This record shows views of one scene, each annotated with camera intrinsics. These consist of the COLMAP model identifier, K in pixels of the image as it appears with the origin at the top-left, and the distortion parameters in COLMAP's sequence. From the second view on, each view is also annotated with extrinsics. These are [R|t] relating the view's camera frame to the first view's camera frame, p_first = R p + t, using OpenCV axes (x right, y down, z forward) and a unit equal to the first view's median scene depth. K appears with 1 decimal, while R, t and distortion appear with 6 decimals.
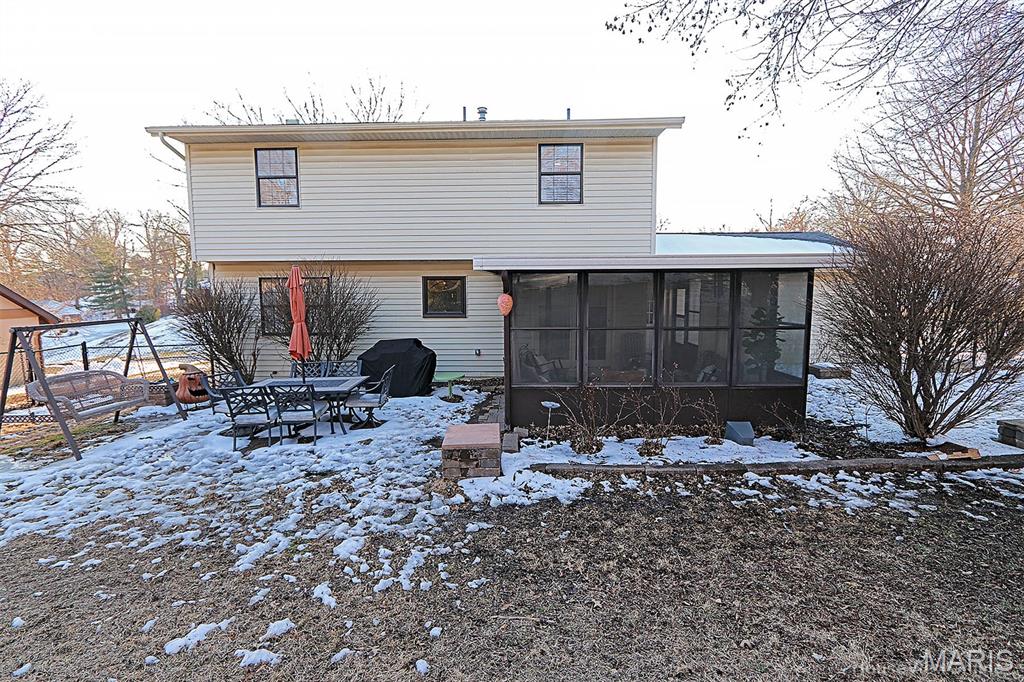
lens RADIAL K [[473.4, 0, 505.3], [0, 473.4, 338.8], [0, 0, 1]] dist [-0.016205, 0.003178]
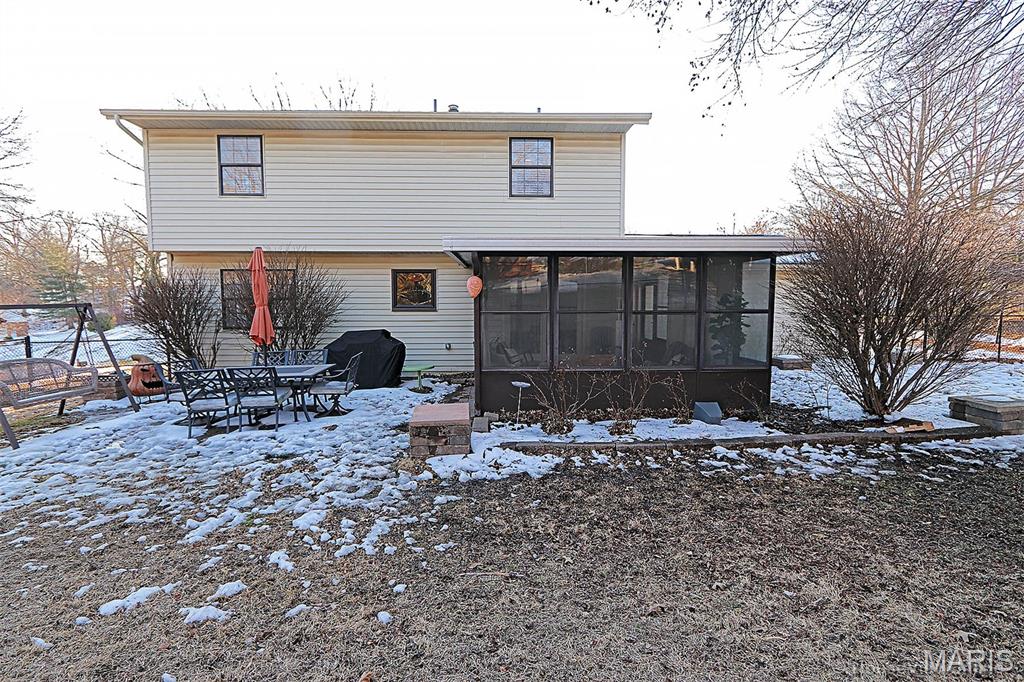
lens RADIAL K [[473.4, 0, 505.3], [0, 473.4, 338.8], [0, 0, 1]] dist [-0.016205, 0.003178]
pose [[0.998228, -0.000164, 0.059501, 0.003697], [0.001593, 0.999712, -0.023964, 0.061430], [-0.059480, 0.024017, 0.997941, 0.011587]]
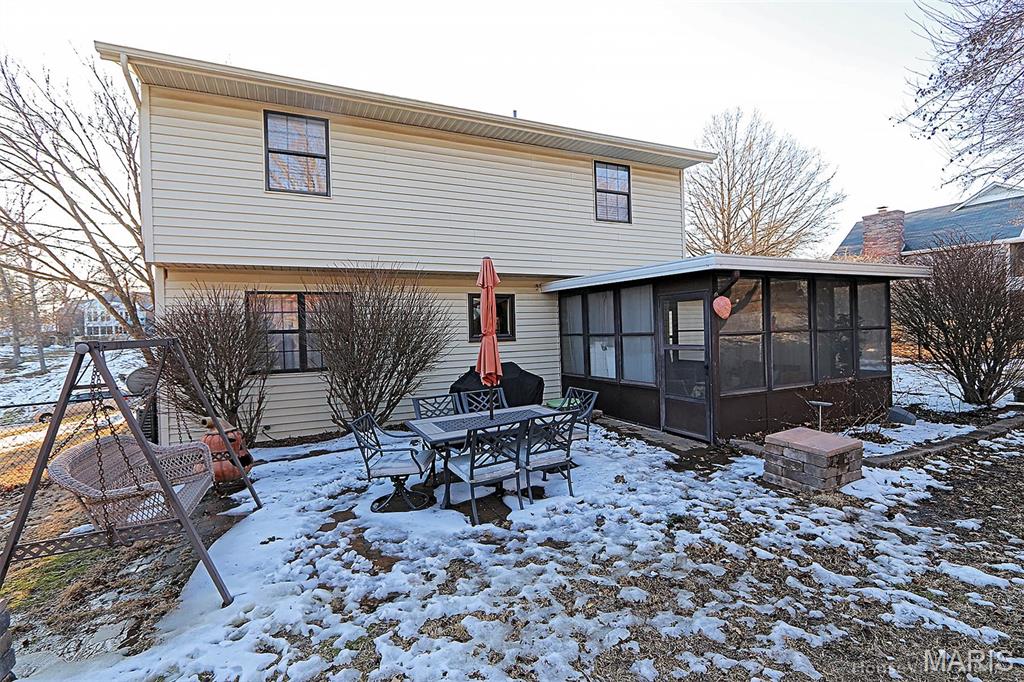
lens RADIAL K [[473.4, 0, 505.3], [0, 473.4, 338.8], [0, 0, 1]] dist [-0.016205, 0.003178]
pose [[0.892622, -0.026069, 0.450052, -0.827711], [0.069684, 0.994306, -0.080616, 0.036031], [-0.445388, 0.103321, 0.889356, 0.370811]]
